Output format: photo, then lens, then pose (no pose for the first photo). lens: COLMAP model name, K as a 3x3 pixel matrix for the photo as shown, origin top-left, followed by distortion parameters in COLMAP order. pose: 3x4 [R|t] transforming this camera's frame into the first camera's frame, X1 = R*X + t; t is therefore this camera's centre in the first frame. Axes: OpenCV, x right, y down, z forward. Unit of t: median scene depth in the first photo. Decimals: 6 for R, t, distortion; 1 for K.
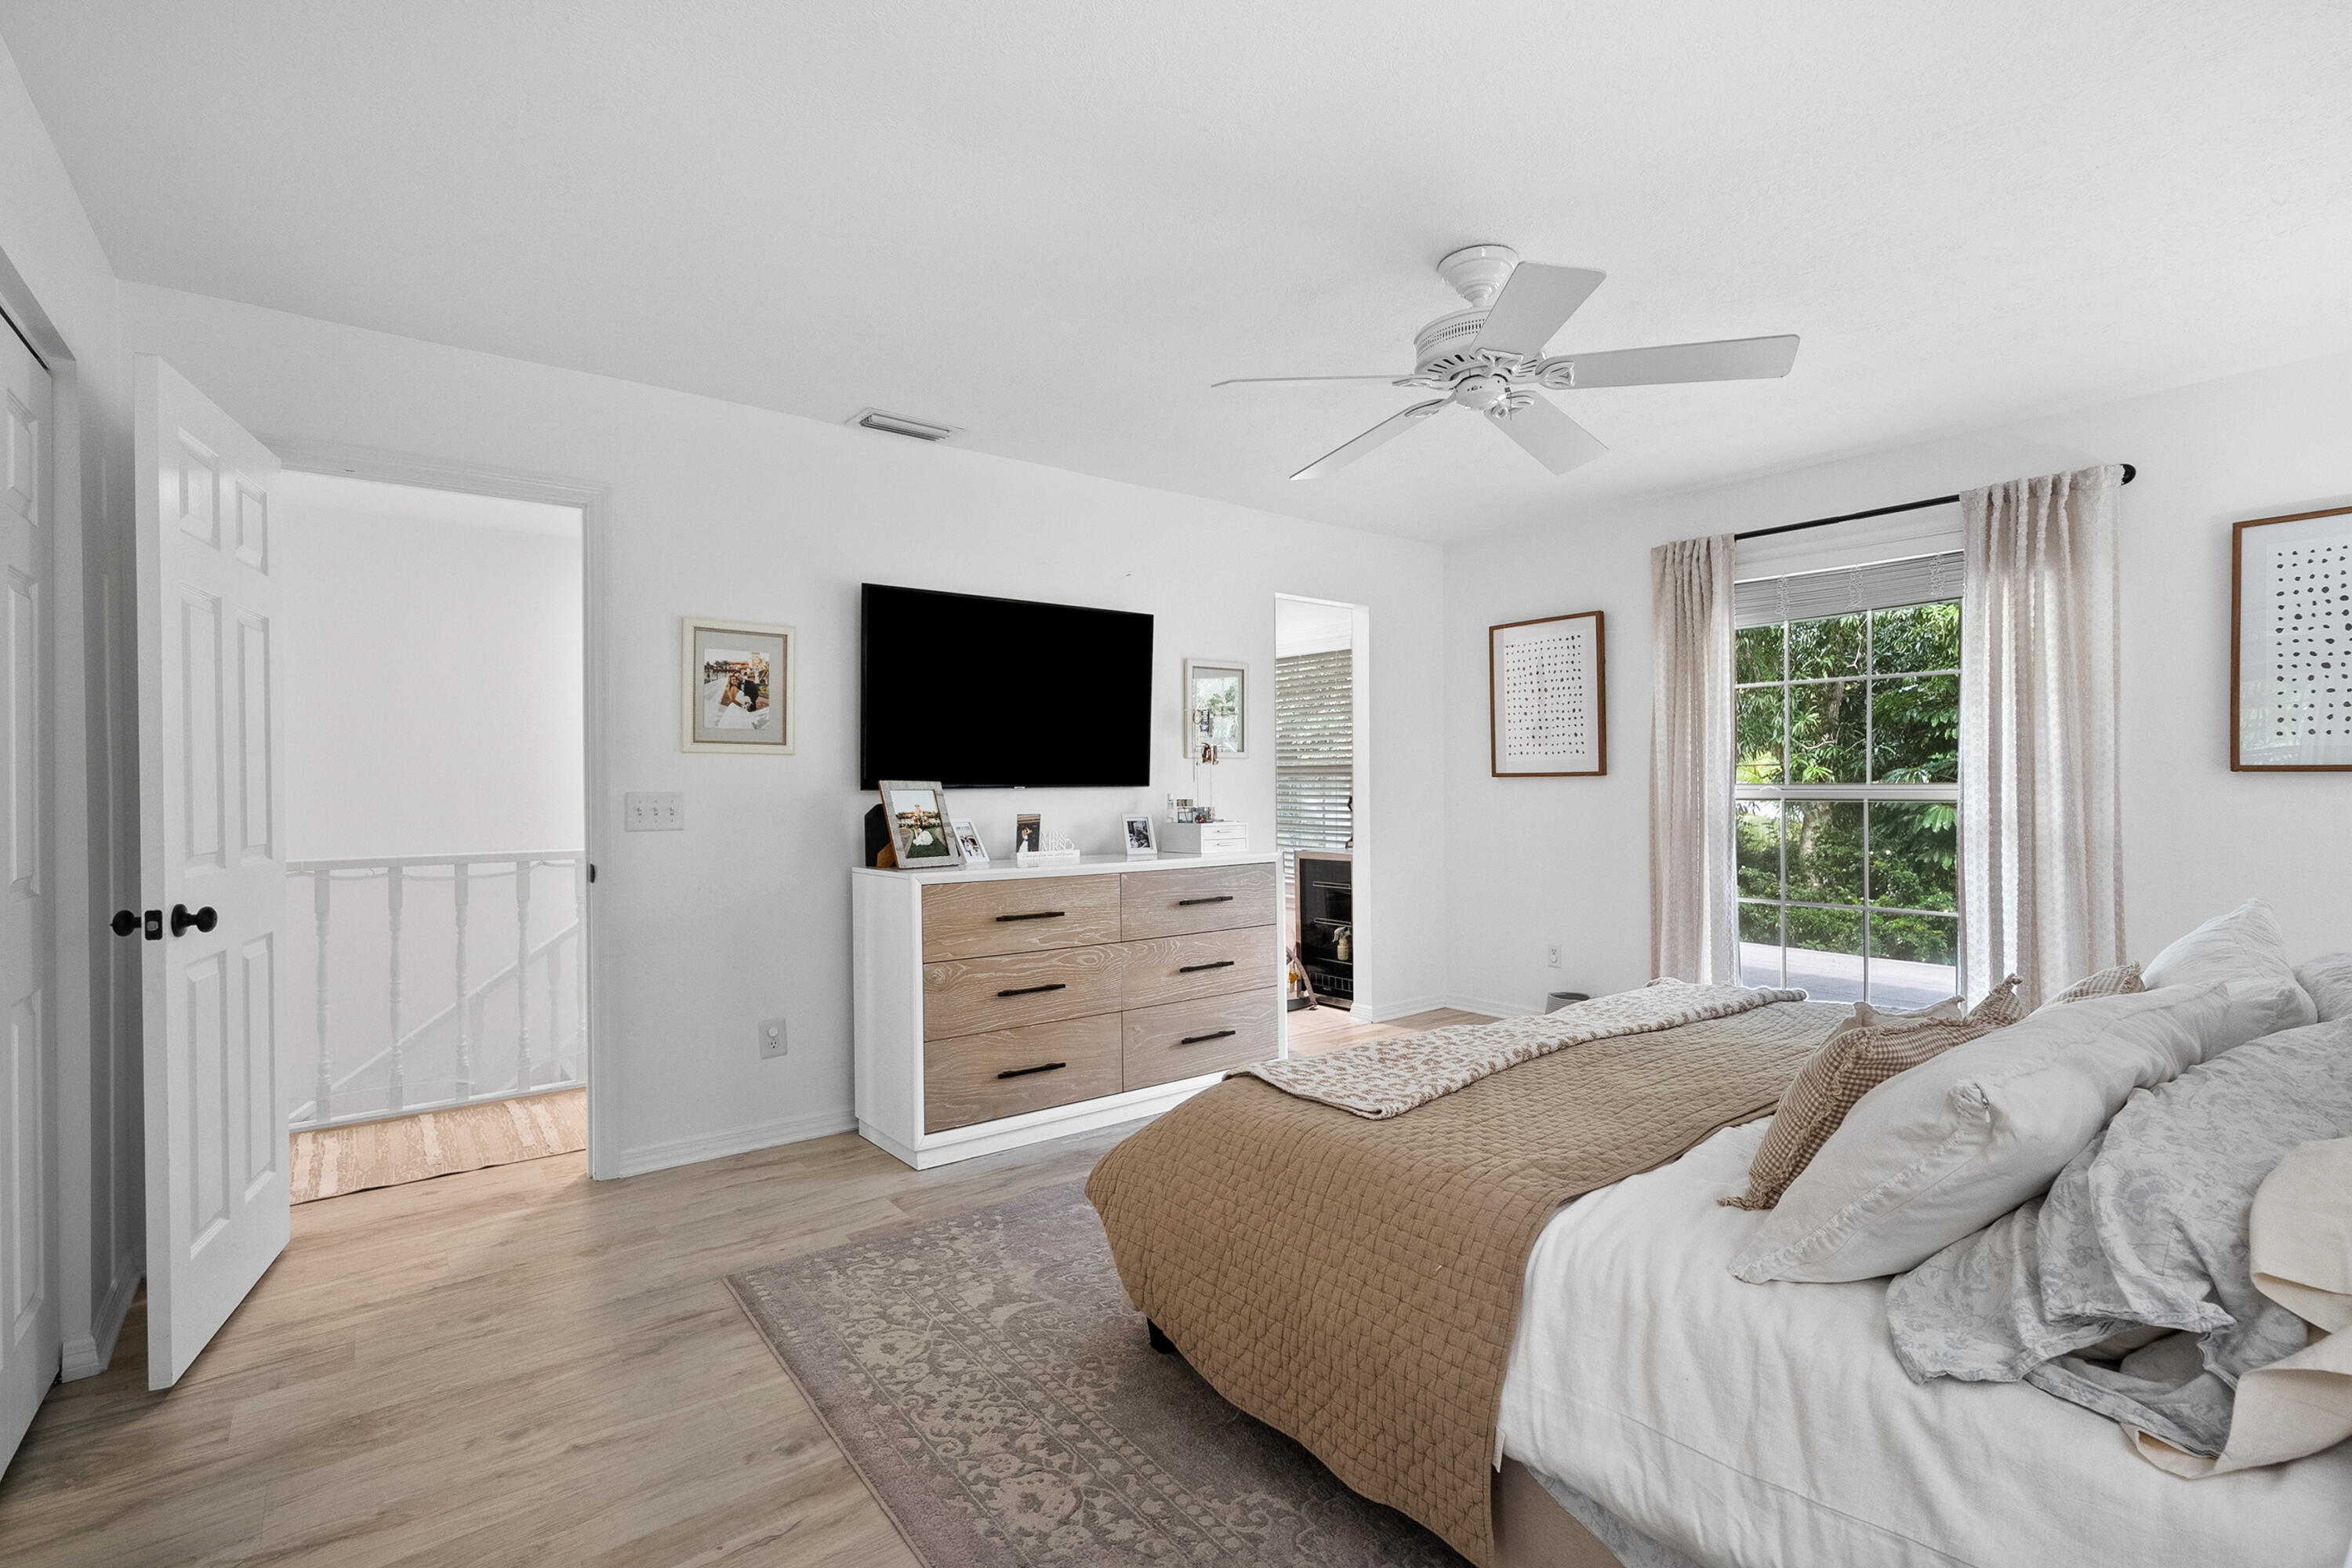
lens RADIAL K [[1075.7, 0, 1174.6], [0, 1075.7, 791.0], [0, 0, 1]] dist [-0.009920, 0.000321]
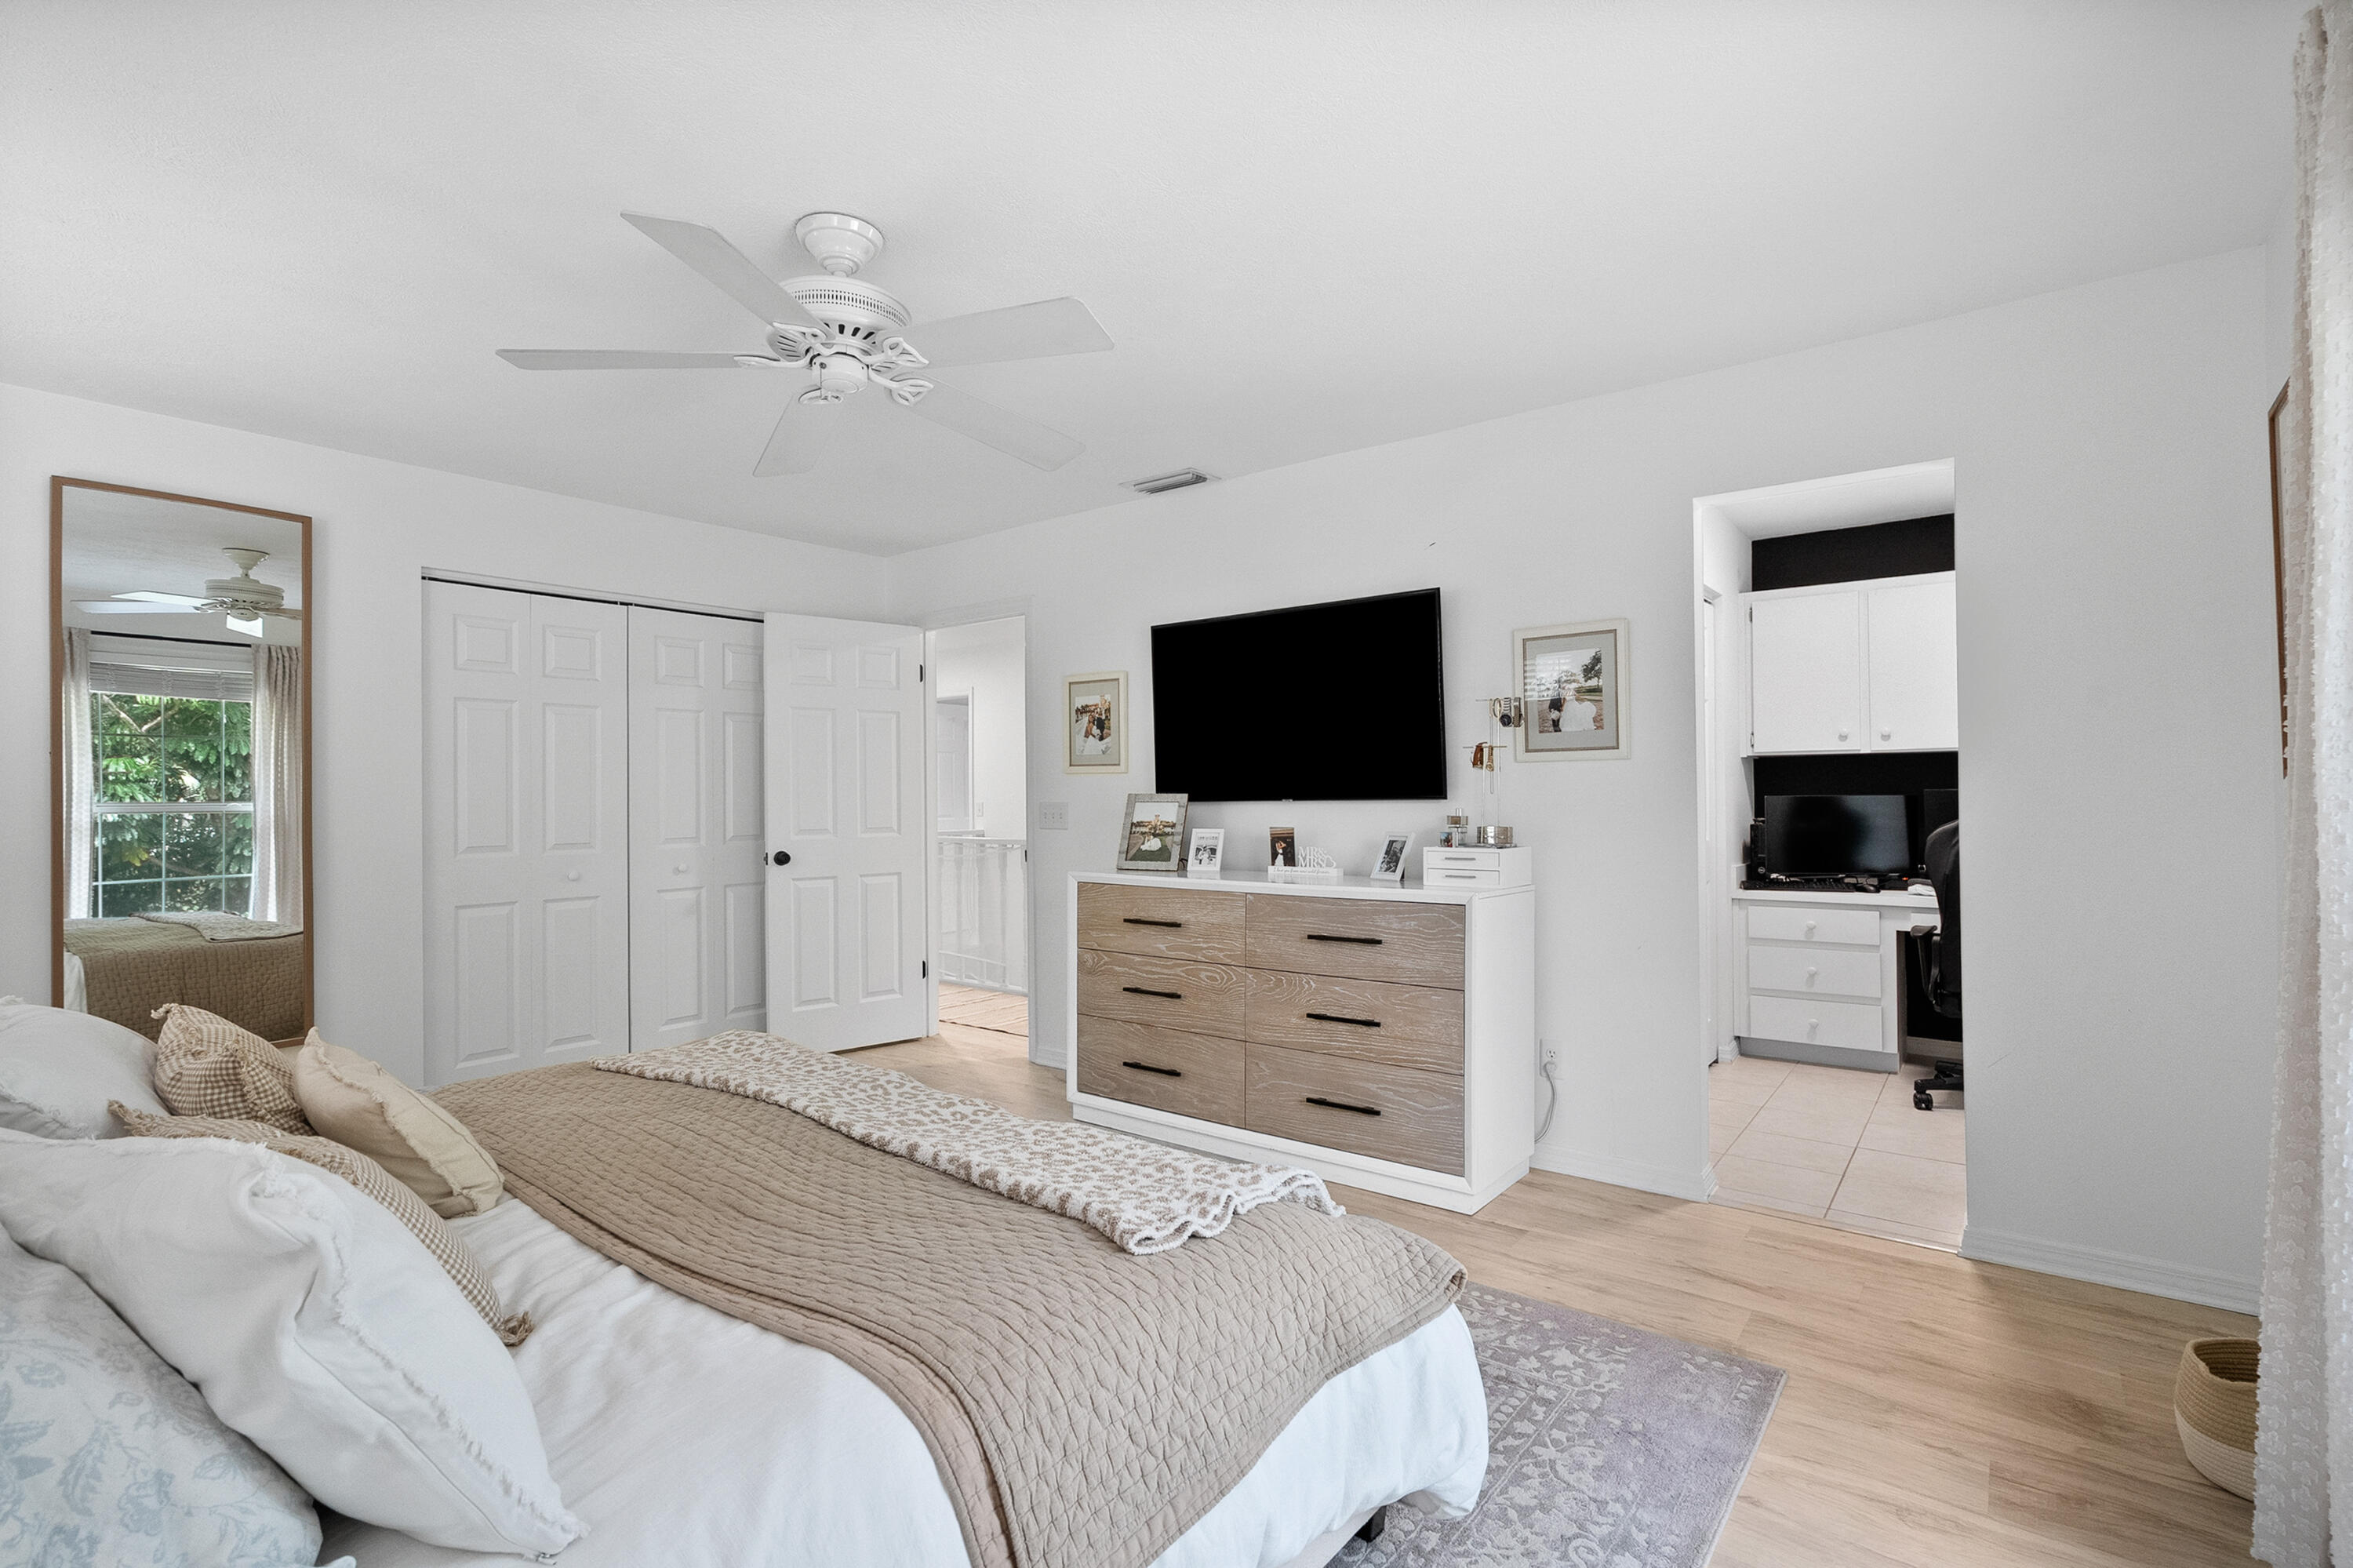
lens RADIAL K [[1076.2, 0, 1175.1], [0, 1076.2, 791.0], [0, 0, 1]] dist [-0.009920, 0.000321]
pose [[0.257493, 0.000409, -0.966280, 0.902526], [-0.001761, 0.999998, -0.000046, -0.013116], [0.966278, 0.001713, 0.257494, 0.756183]]
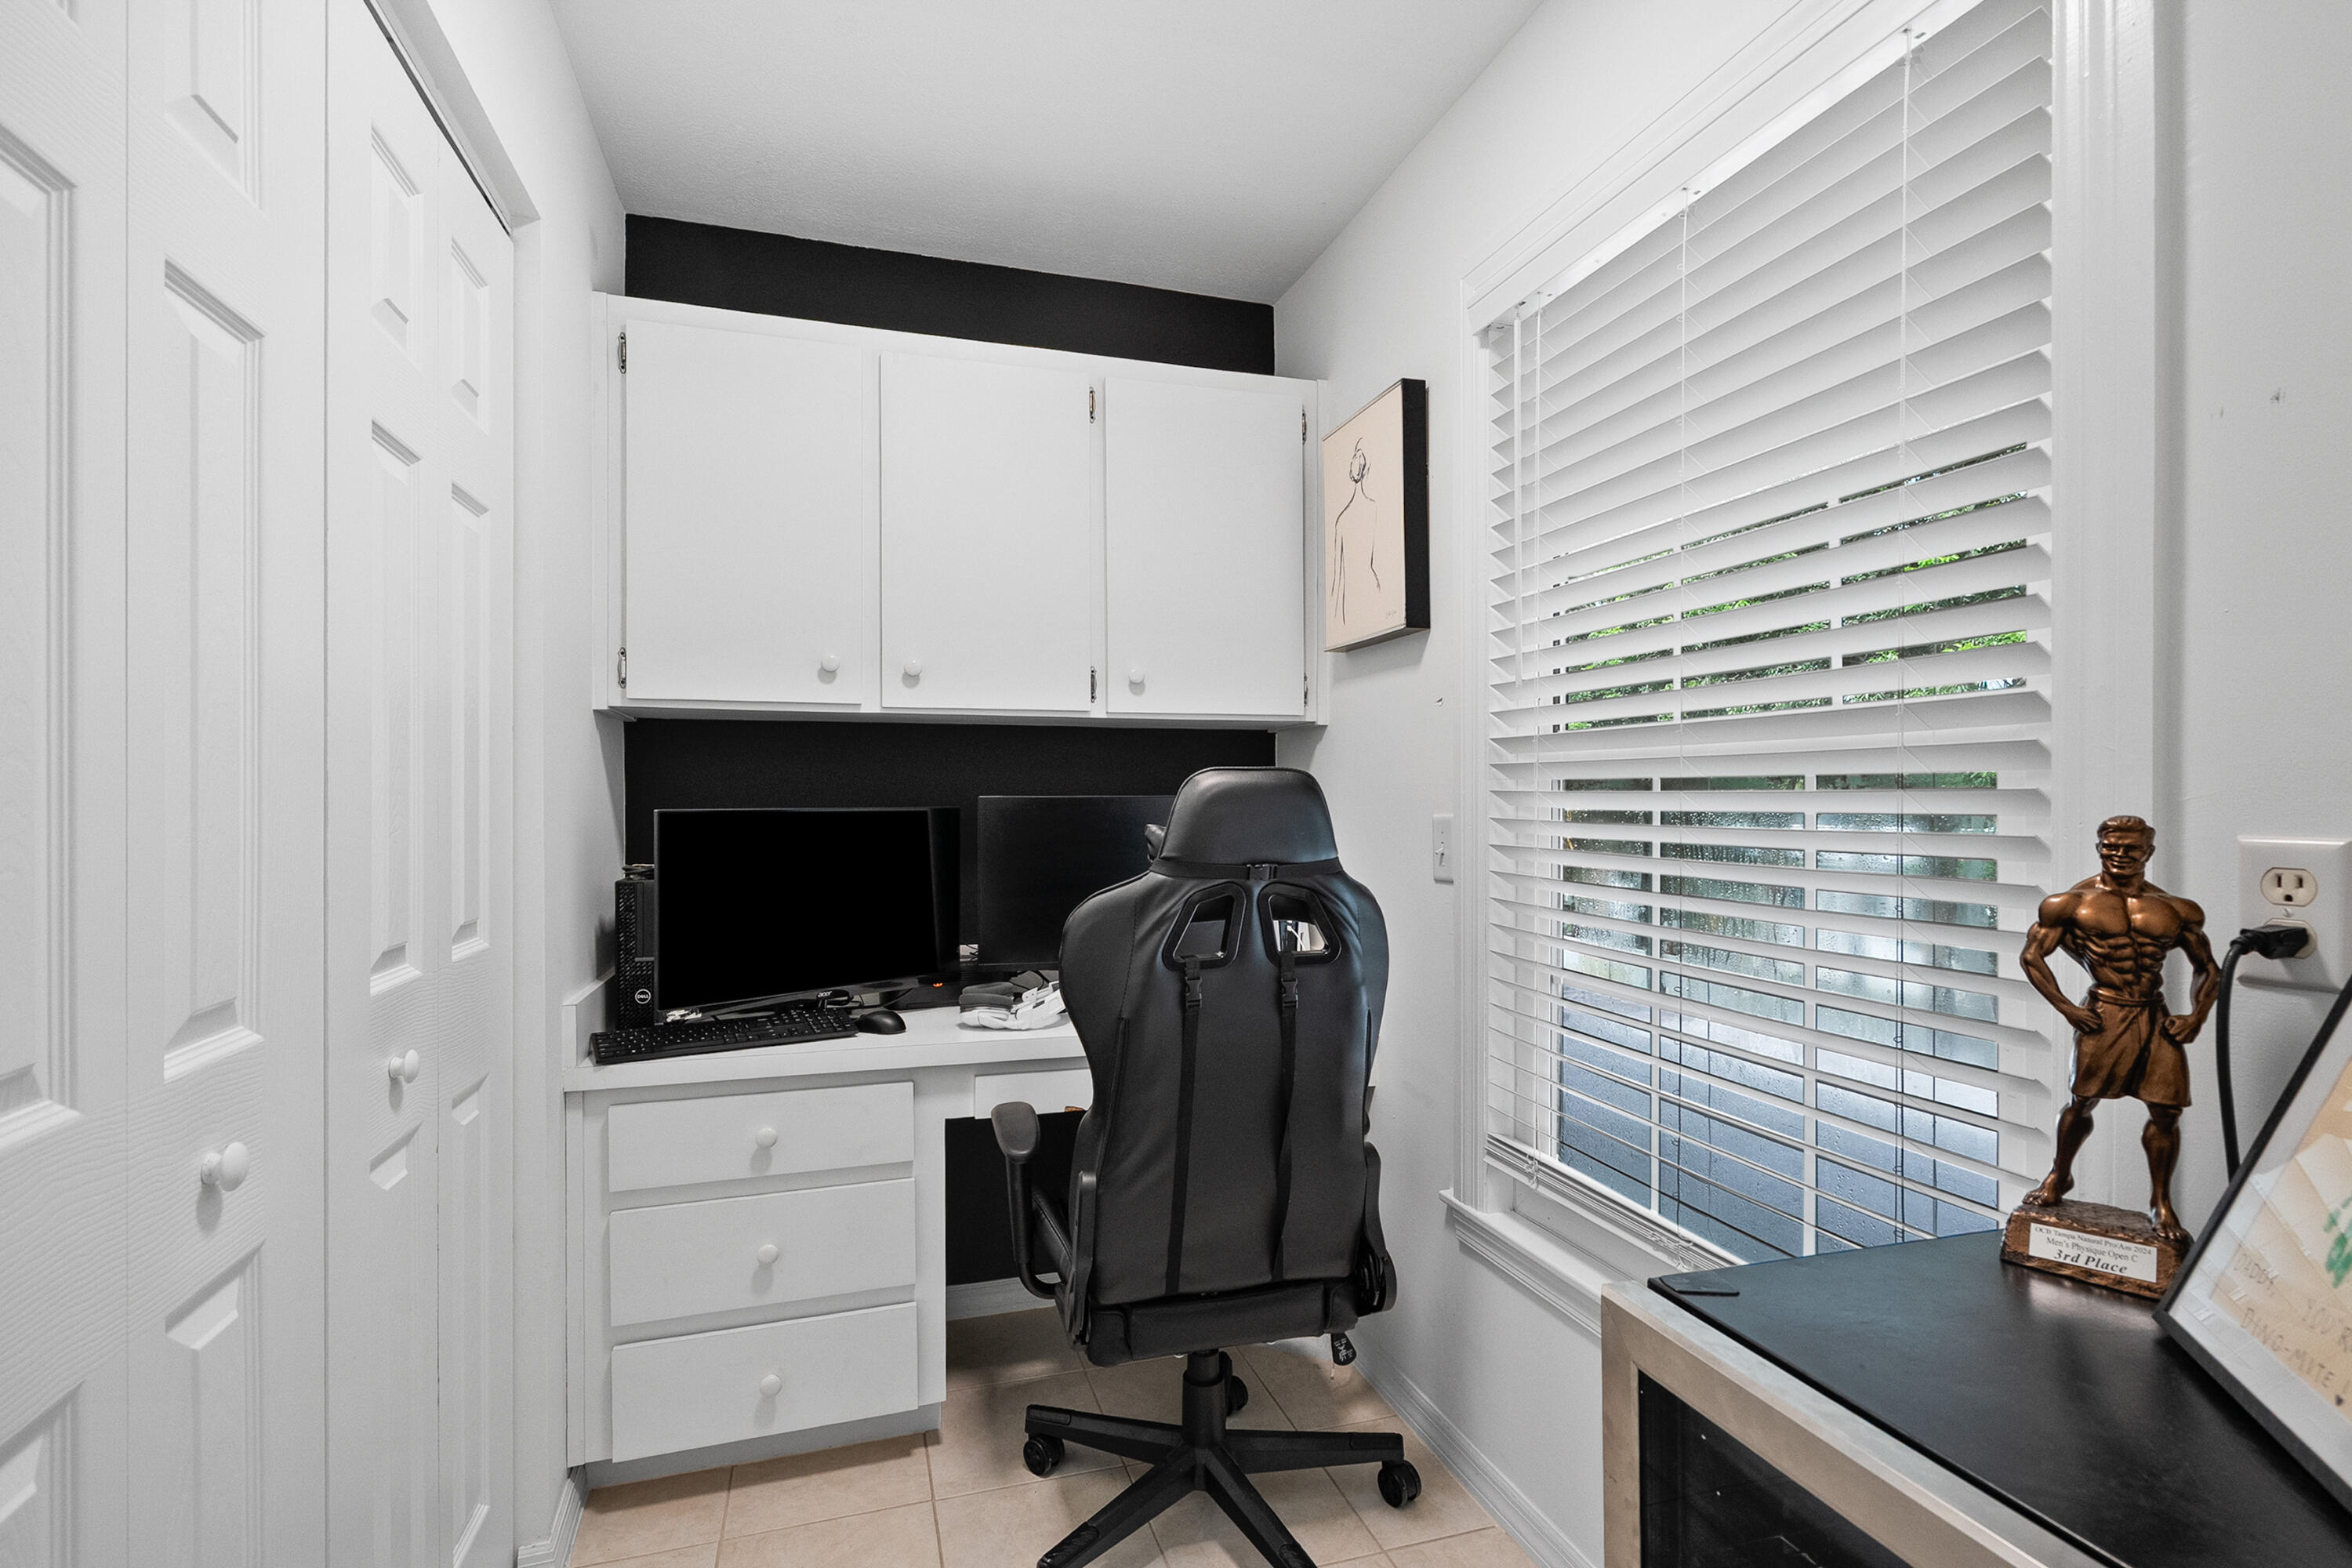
lens RADIAL K [[1075.7, 0, 1174.6], [0, 1075.7, 791.0], [0, 0, 1]] dist [-0.009920, 0.000321]
pose [[0.940872, 0.005639, -0.338716, 0.474272], [-0.006600, 0.999977, -0.001685, -0.015820], [0.338699, 0.003820, 0.940887, 1.161047]]
